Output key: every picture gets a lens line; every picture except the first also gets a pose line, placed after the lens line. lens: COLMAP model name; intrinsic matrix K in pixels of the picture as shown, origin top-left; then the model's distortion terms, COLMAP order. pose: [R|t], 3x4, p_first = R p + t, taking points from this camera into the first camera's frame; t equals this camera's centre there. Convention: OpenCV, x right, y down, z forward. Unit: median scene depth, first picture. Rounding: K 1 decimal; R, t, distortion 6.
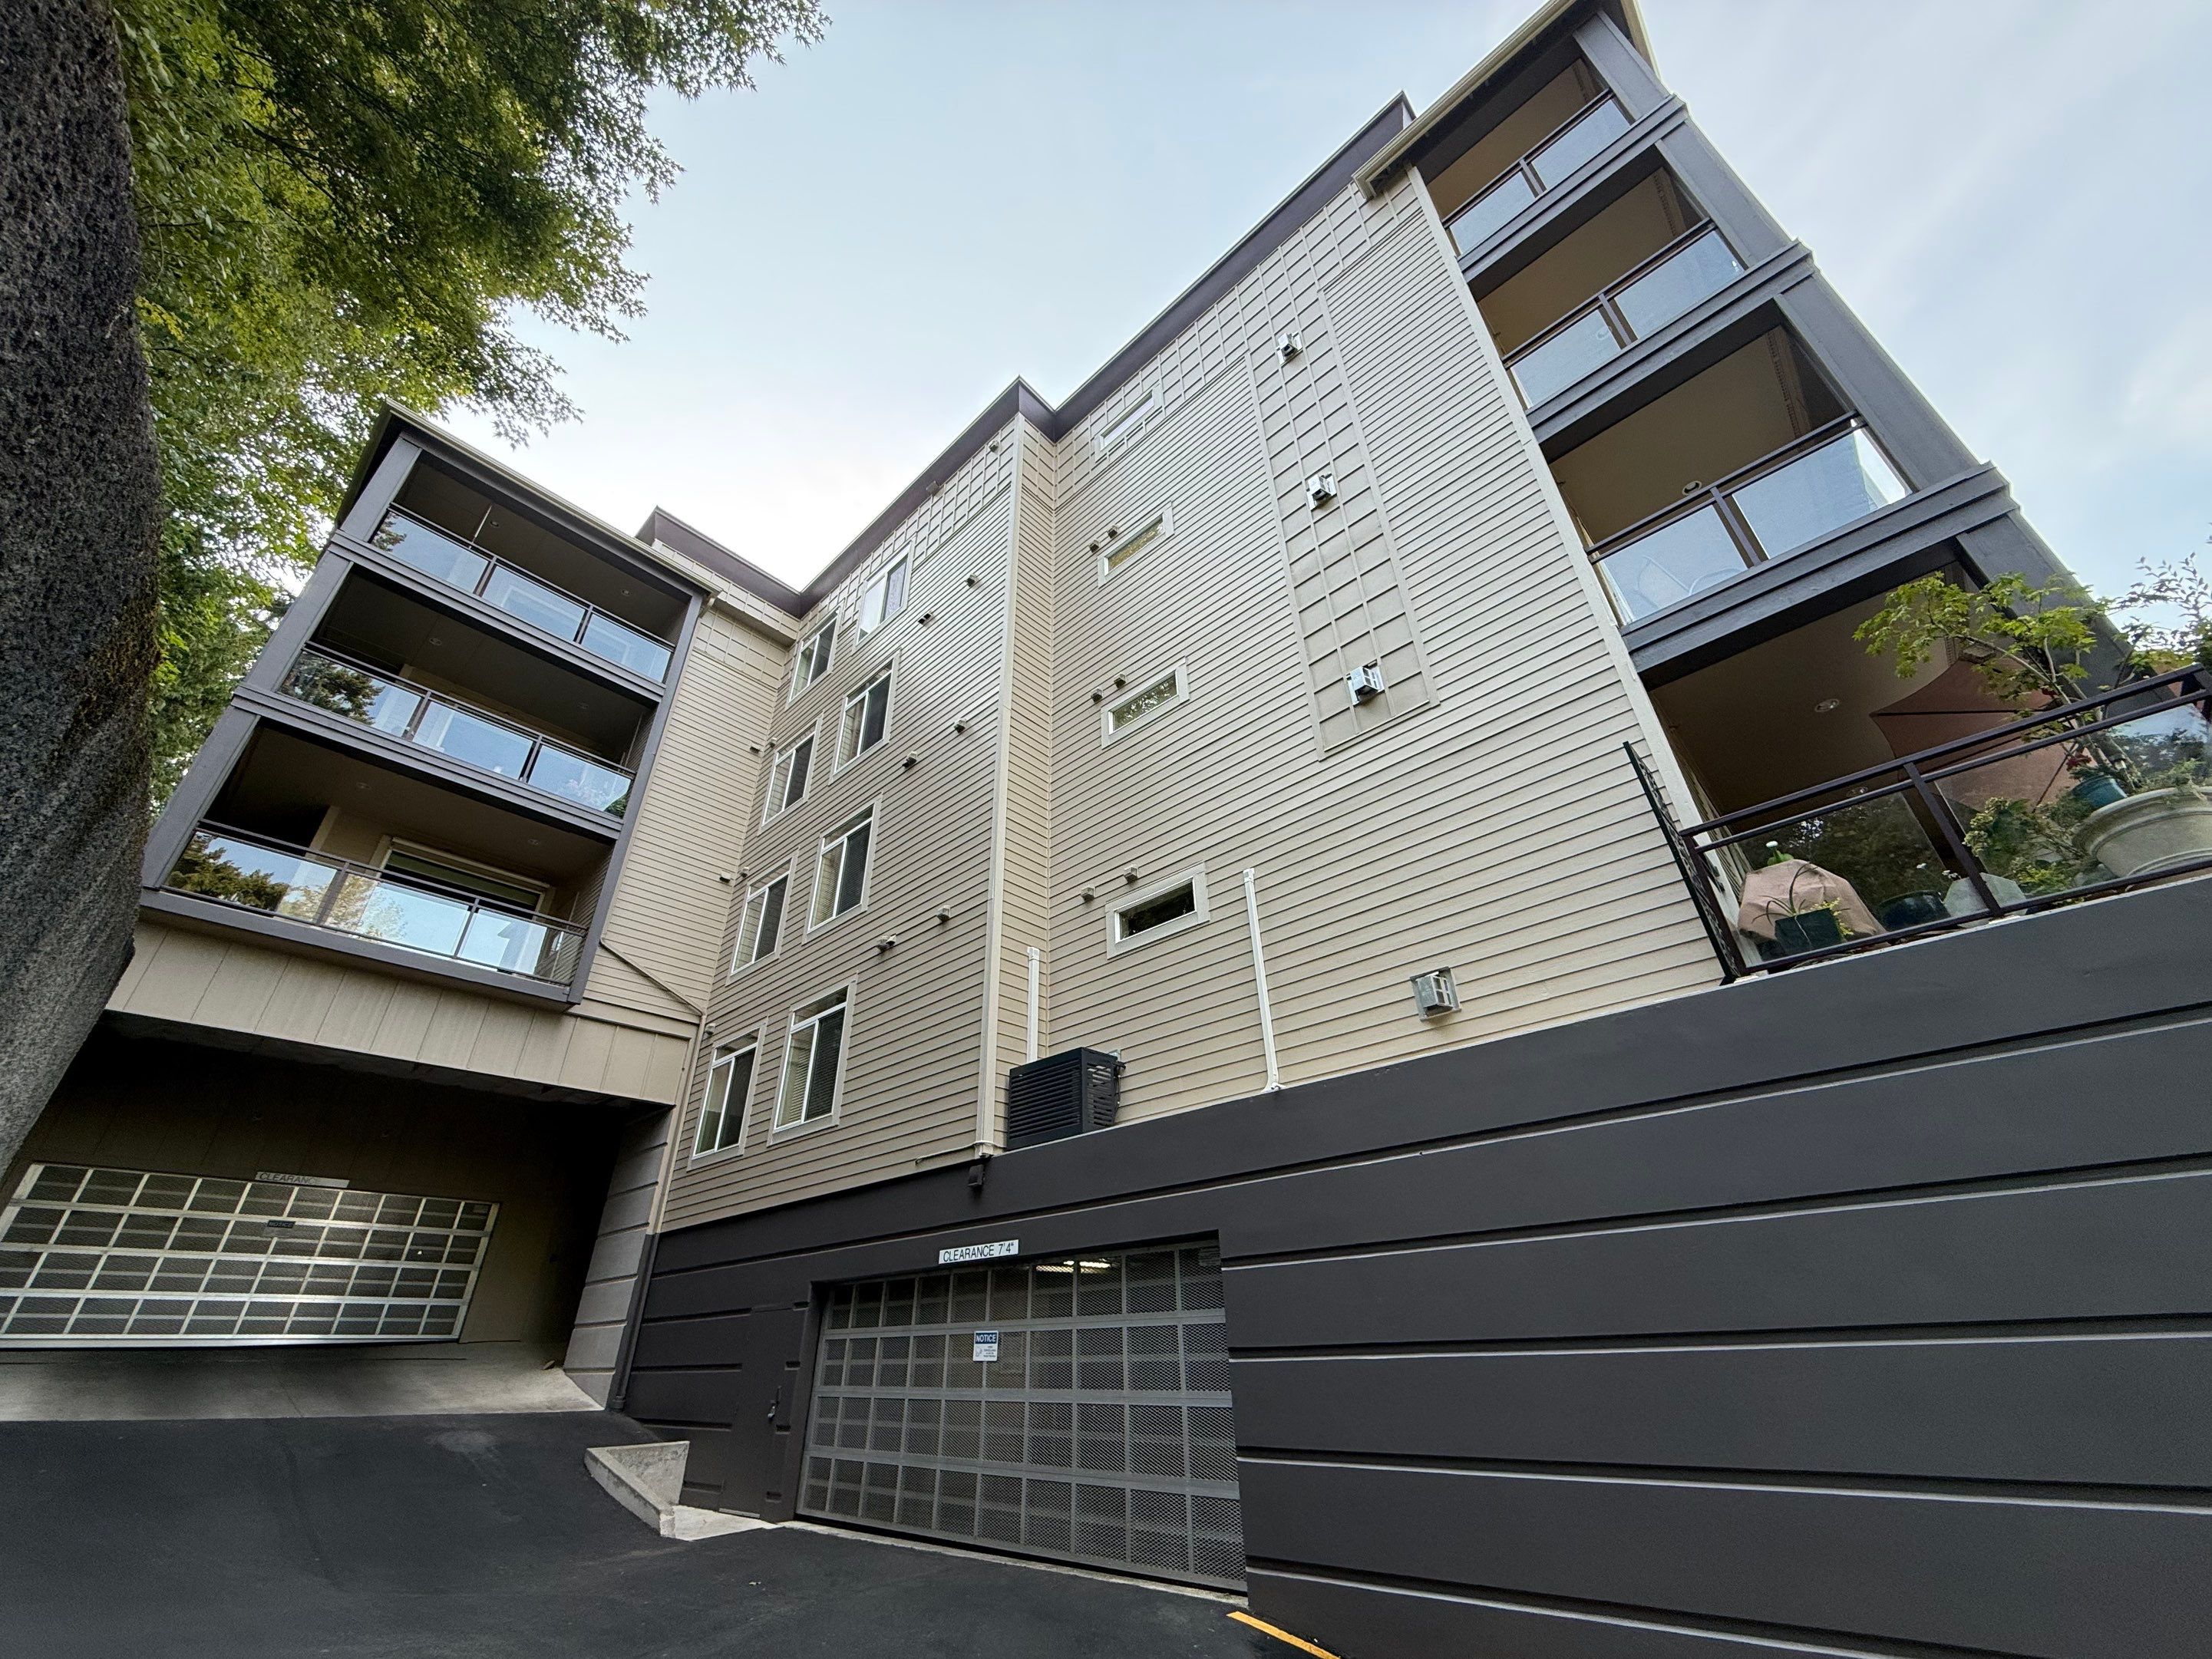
lens RADIAL K [[883.2, 0, 1094.6], [0, 883.2, 836.7], [0, 0, 1]] dist [-0.007065, 0.000297]
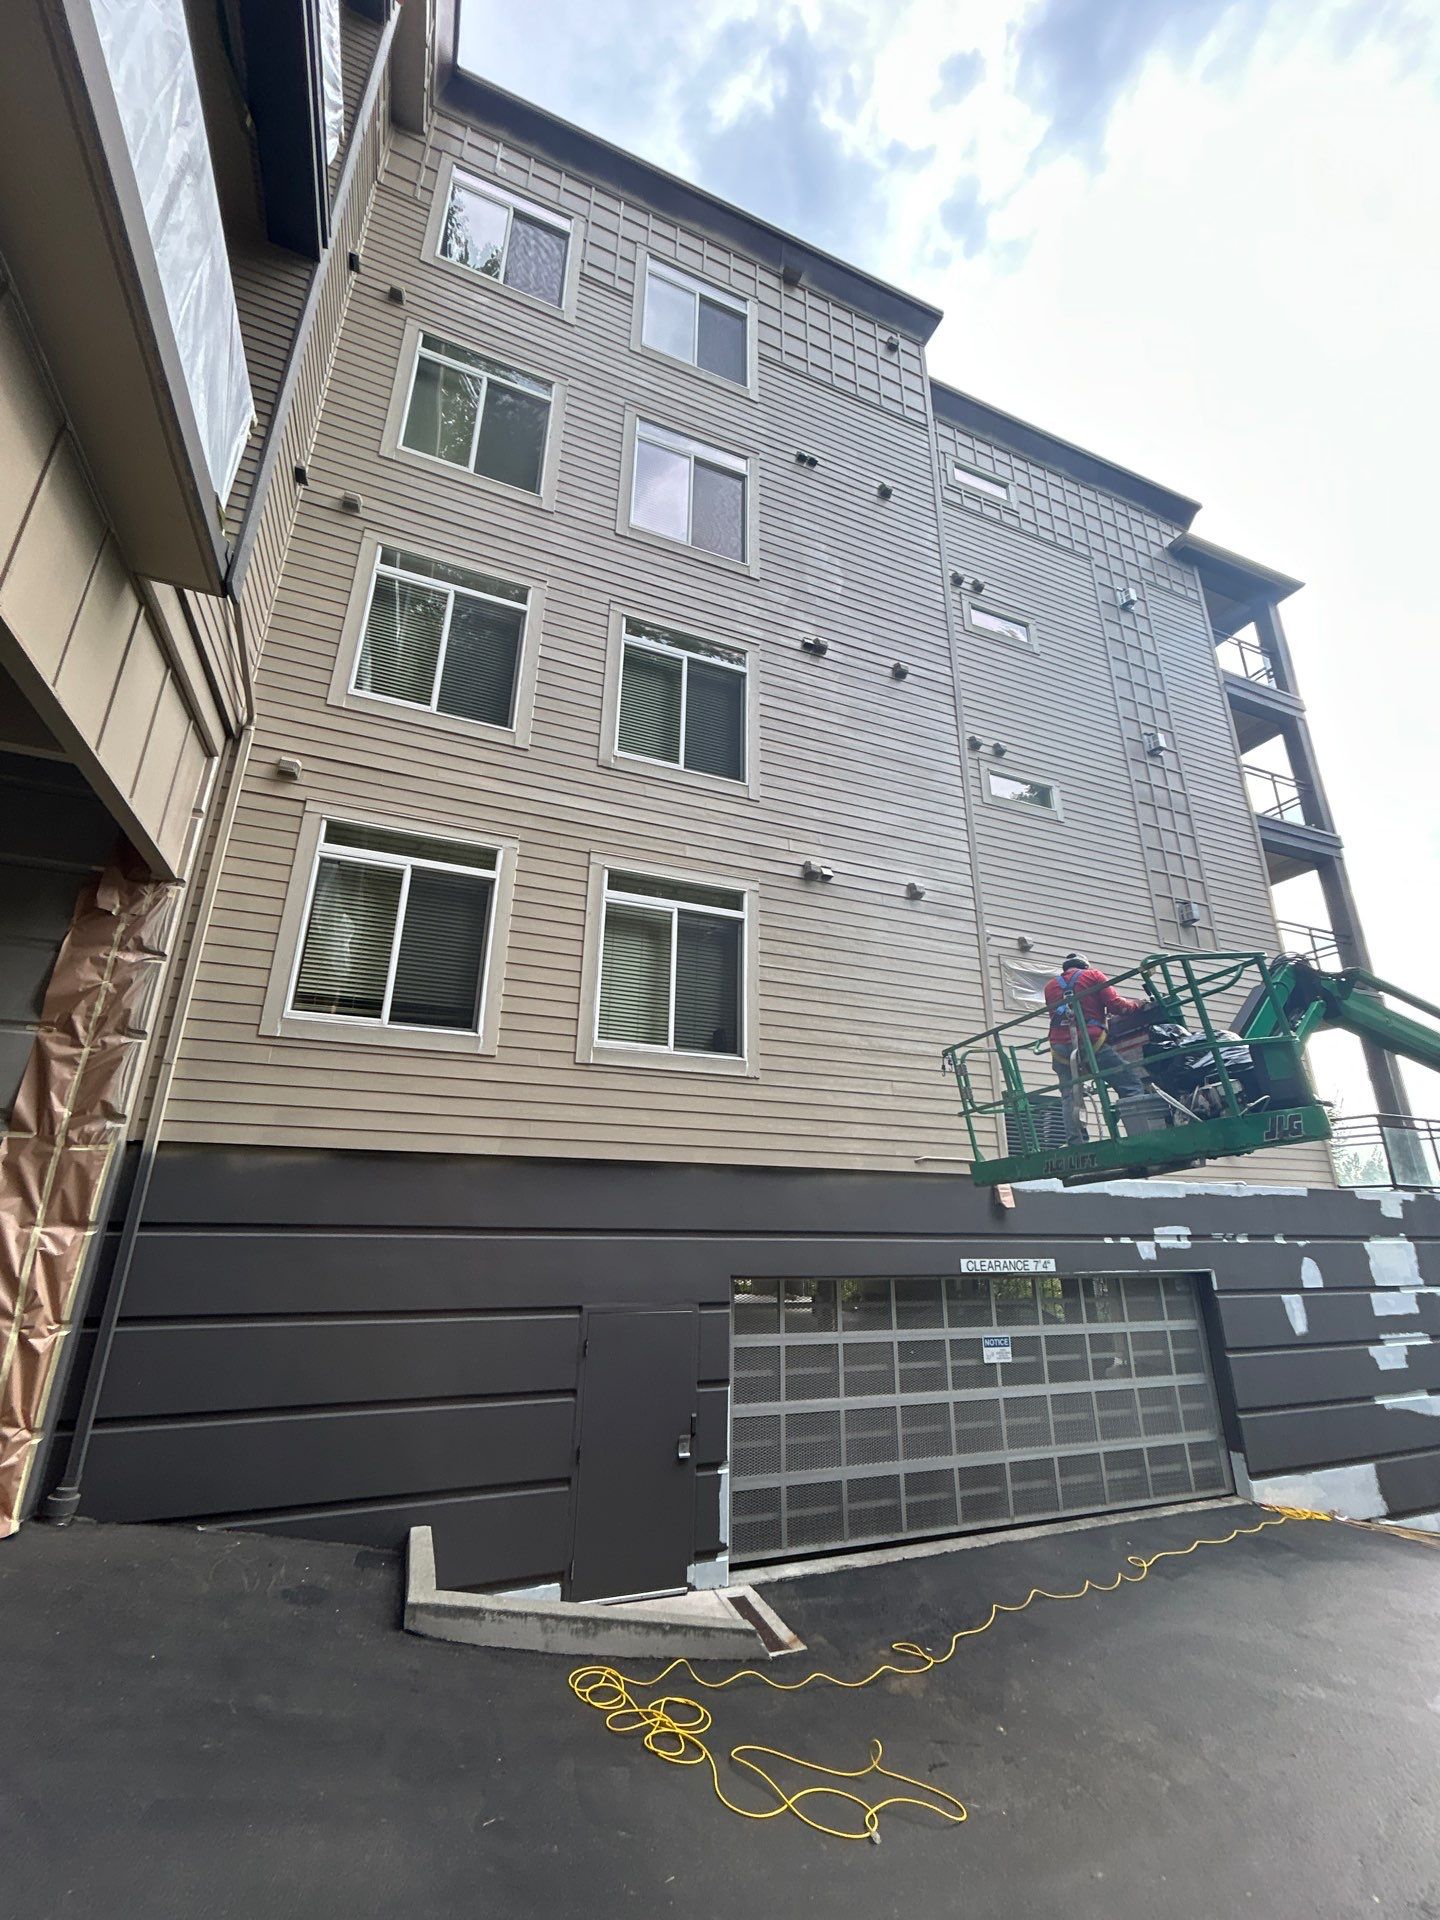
lens RADIAL K [[766.7, 0, 714.6], [0, 766.7, 961.5], [0, 0, 1]] dist [-0.007065, 0.000297]
pose [[0.432018, 0.304395, 0.848943, -1.111646], [-0.485839, 0.871607, -0.065284, 0.372326], [-0.759817, -0.384246, 0.524437, 0.893595]]
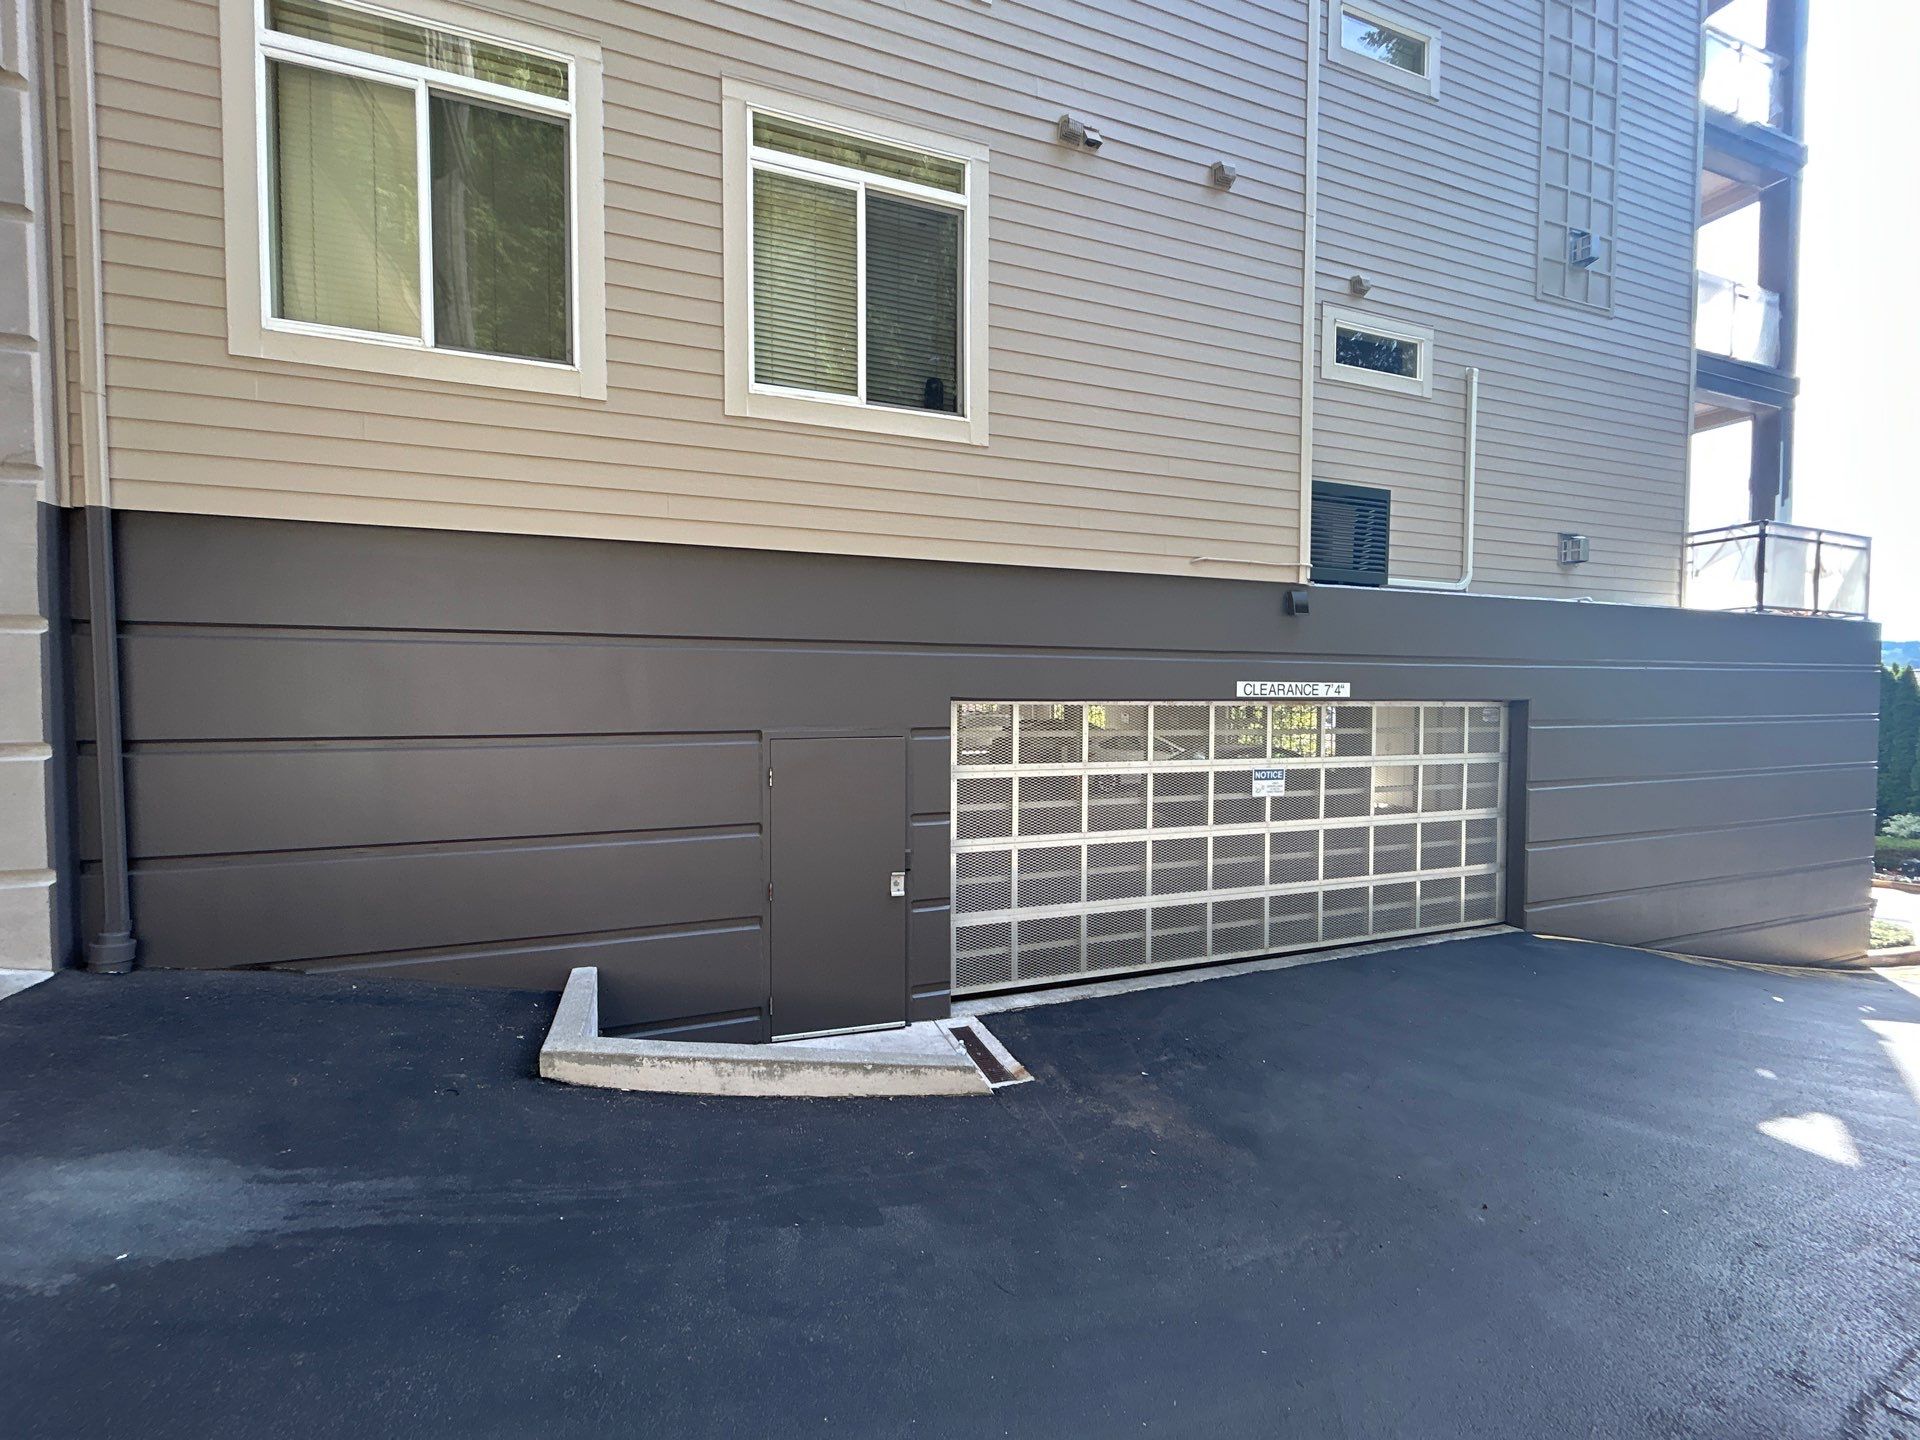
lens RADIAL K [[766.7, 0, 950.1], [0, 766.7, 726.2], [0, 0, 1]] dist [-0.007065, 0.000297]
pose [[0.455419, -0.020343, 0.890045, -0.907706], [-0.466298, 0.846188, 0.257937, 0.448404], [-0.758393, -0.532495, 0.375884, 0.919864]]
